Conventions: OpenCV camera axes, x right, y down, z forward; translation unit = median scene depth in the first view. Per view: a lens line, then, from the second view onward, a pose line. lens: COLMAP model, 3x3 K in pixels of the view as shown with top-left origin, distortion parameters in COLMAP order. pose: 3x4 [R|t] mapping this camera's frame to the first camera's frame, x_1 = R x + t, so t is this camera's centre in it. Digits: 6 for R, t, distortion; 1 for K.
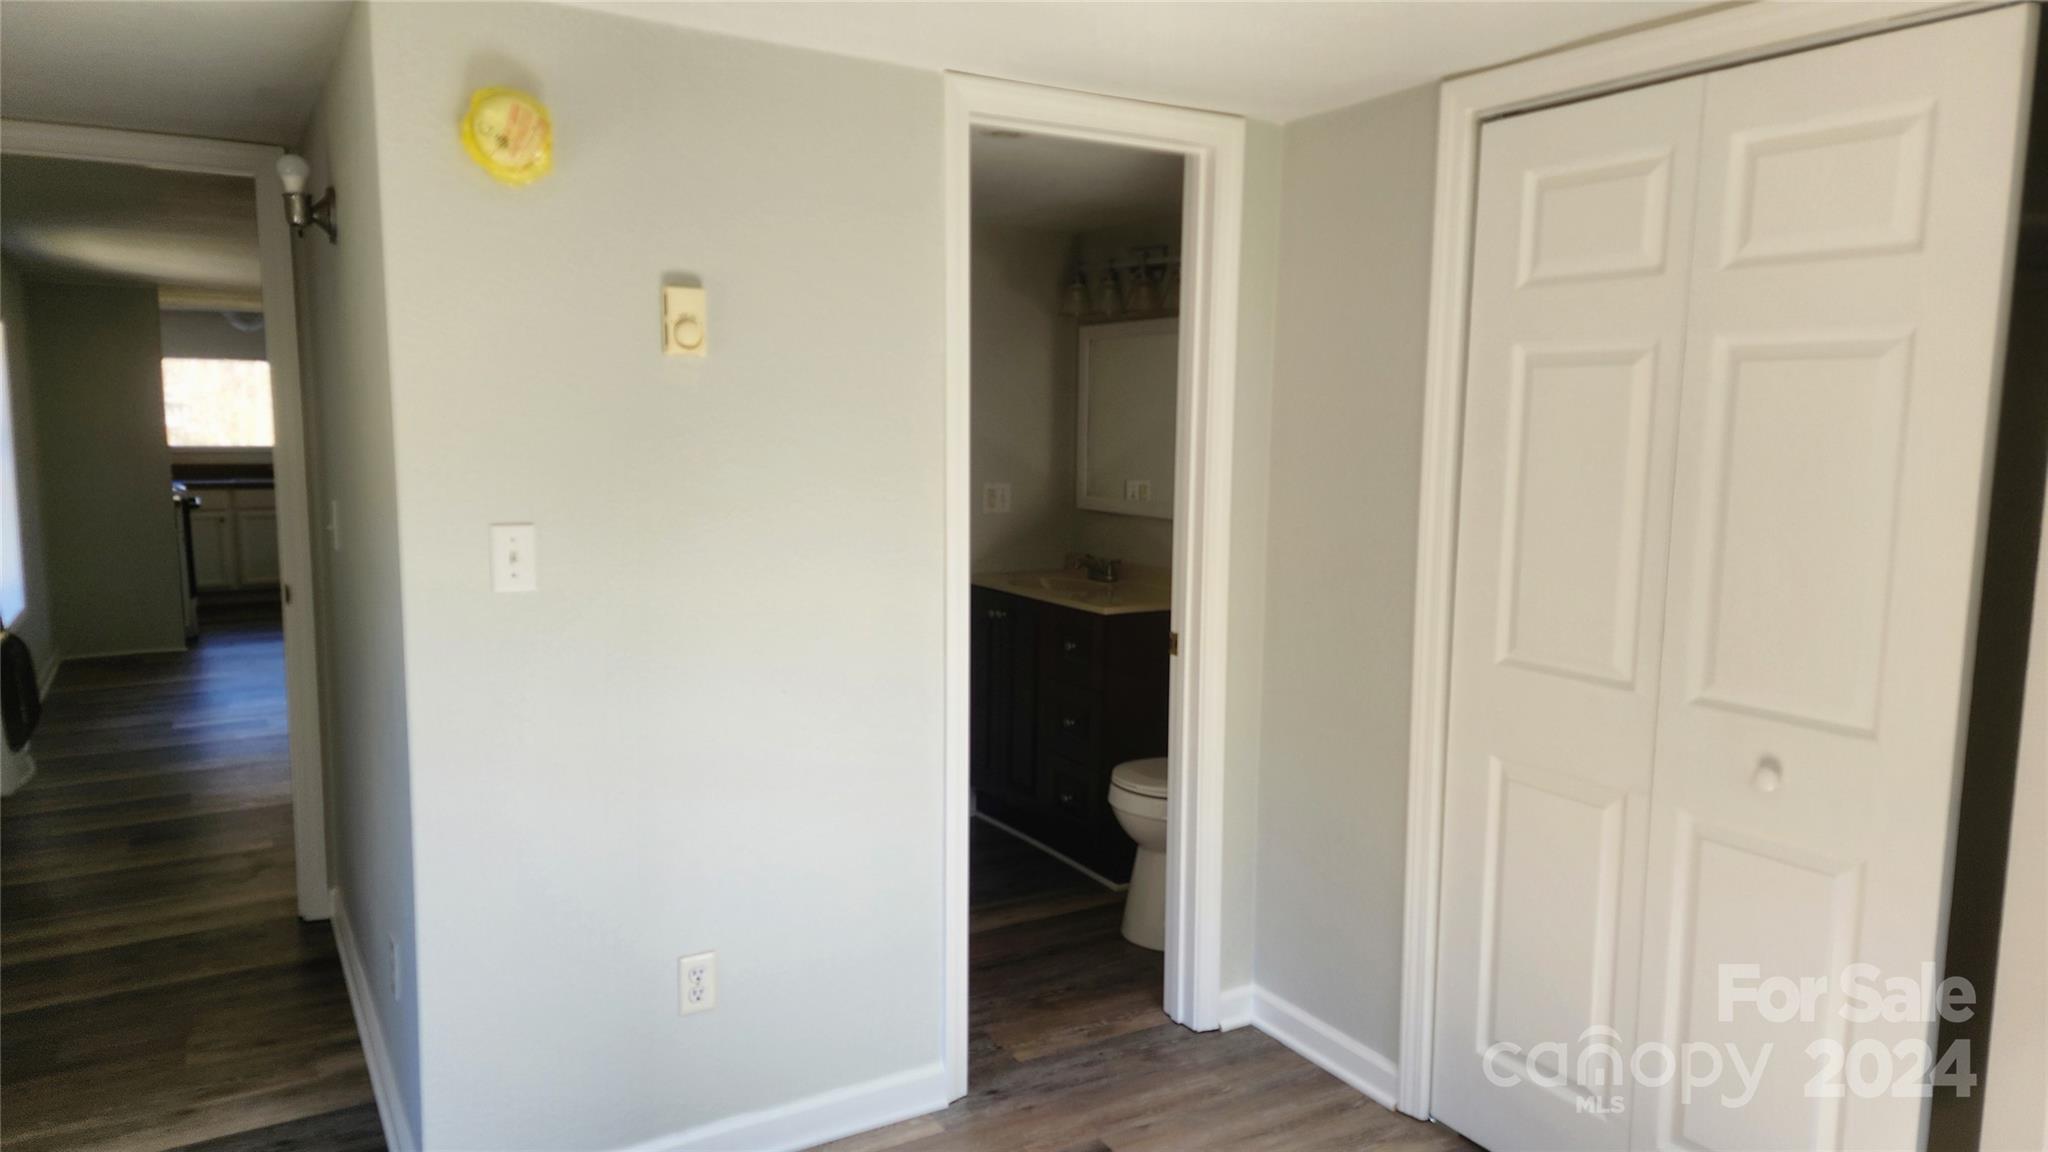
lens RADIAL K [[1360.4, 0, 1012.8], [0, 1360.4, 567.6], [0, 0, 1]] dist [0.105091, -0.090291]
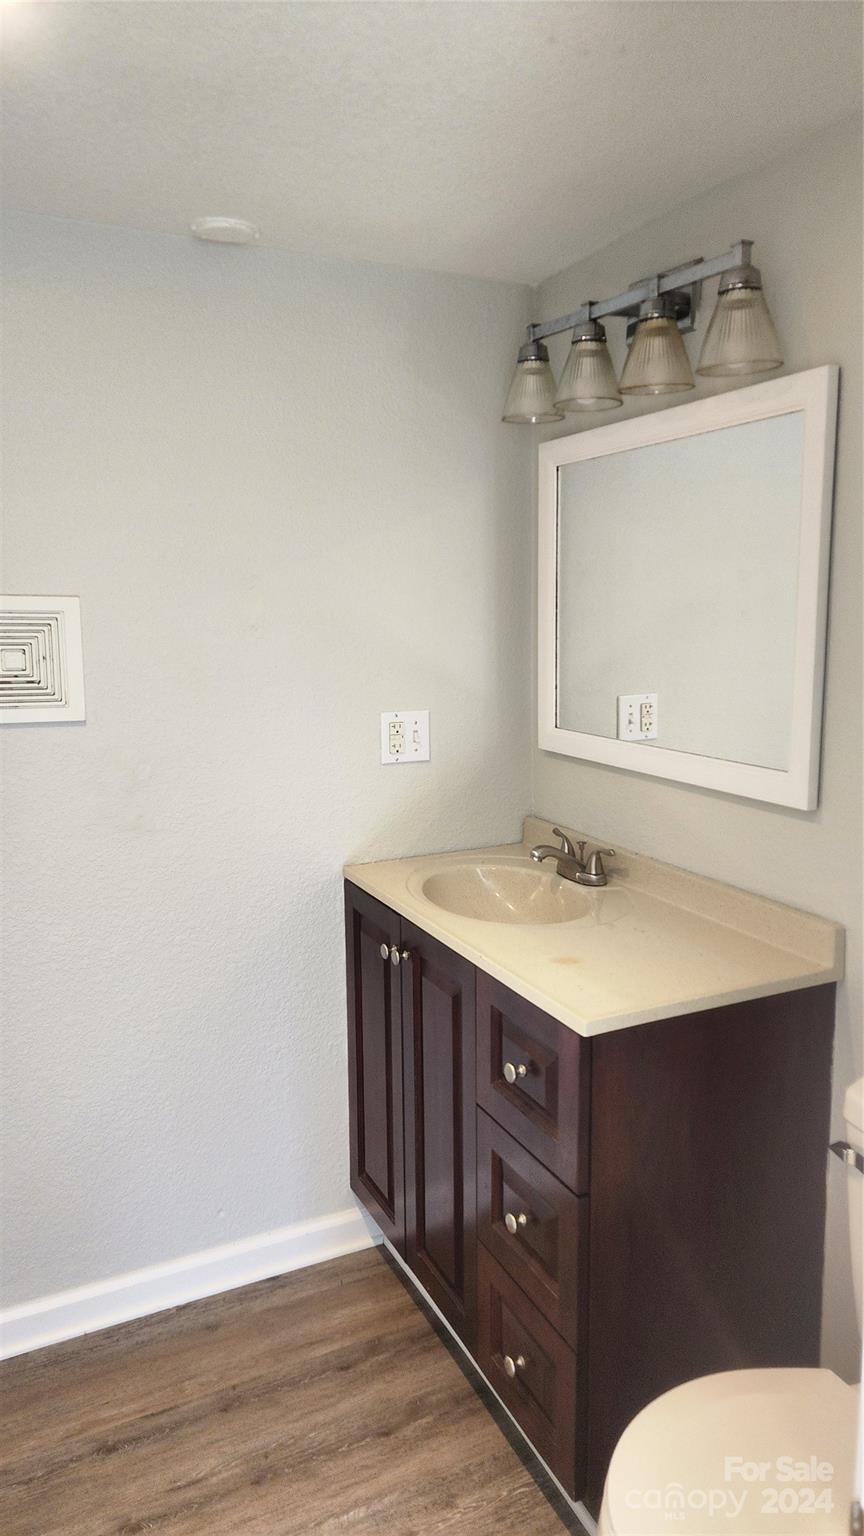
lens RADIAL K [[1020.3, 0, 447.8], [0, 1020.3, 771.4], [0, 0, 1]] dist [0.105091, -0.090291]
pose [[0.997020, -0.014761, -0.075719, 0.042608], [0.018410, 0.998691, 0.047721, -0.058424], [0.074915, -0.048973, 0.995987, 0.561344]]
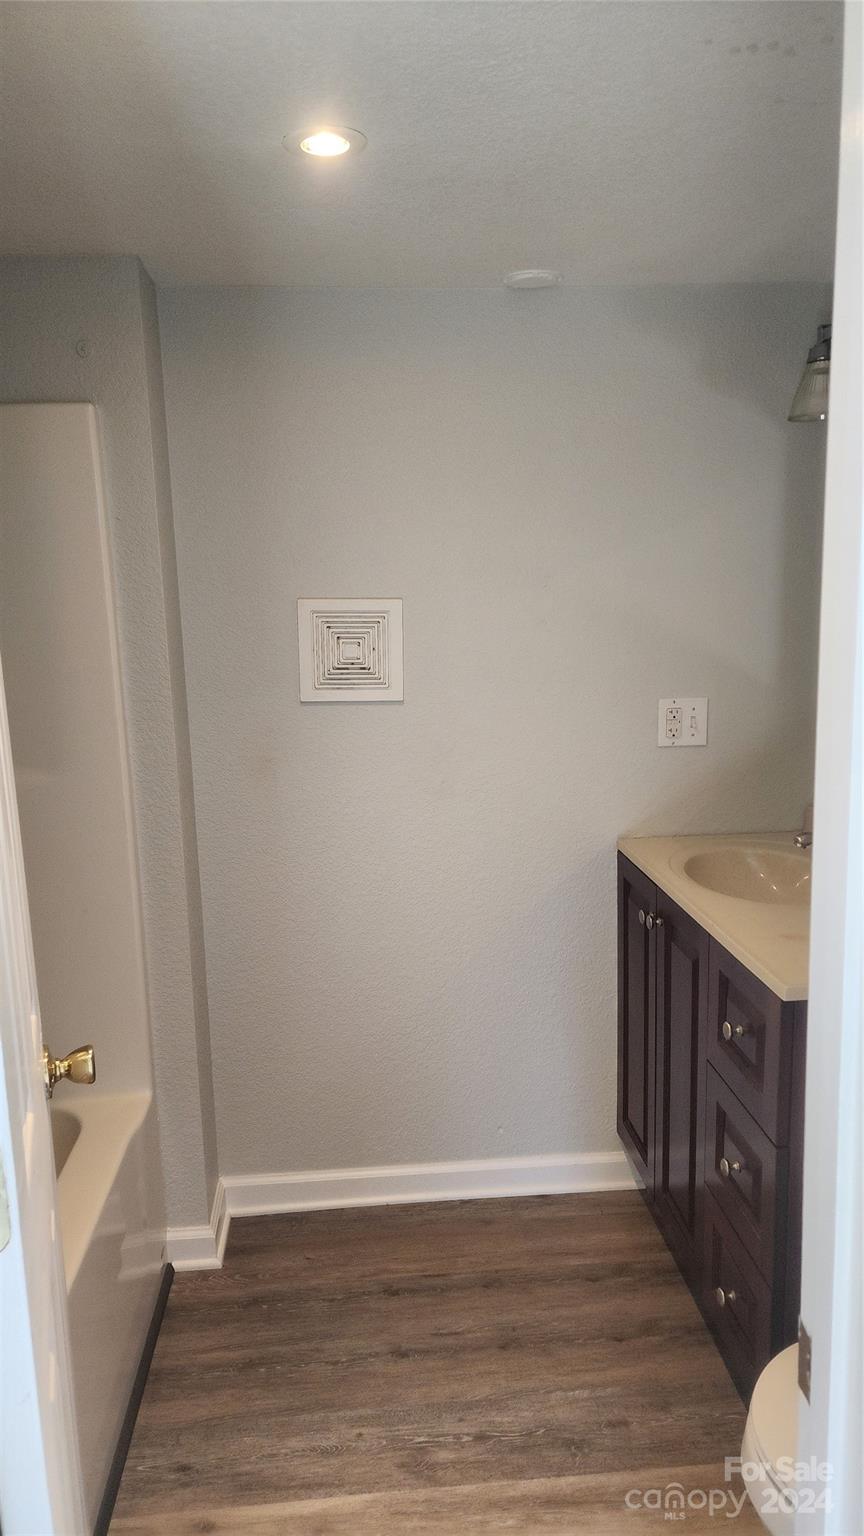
lens RADIAL K [[1017.5, 0, 429.9], [0, 1017.5, 762.8], [0, 0, 1]] dist [0.056081, -0.018740]
pose [[0.901756, 0.030978, -0.431135, 0.092458], [-0.009025, 0.998560, 0.052874, -0.057781], [0.432152, -0.043788, 0.900737, 0.523369]]
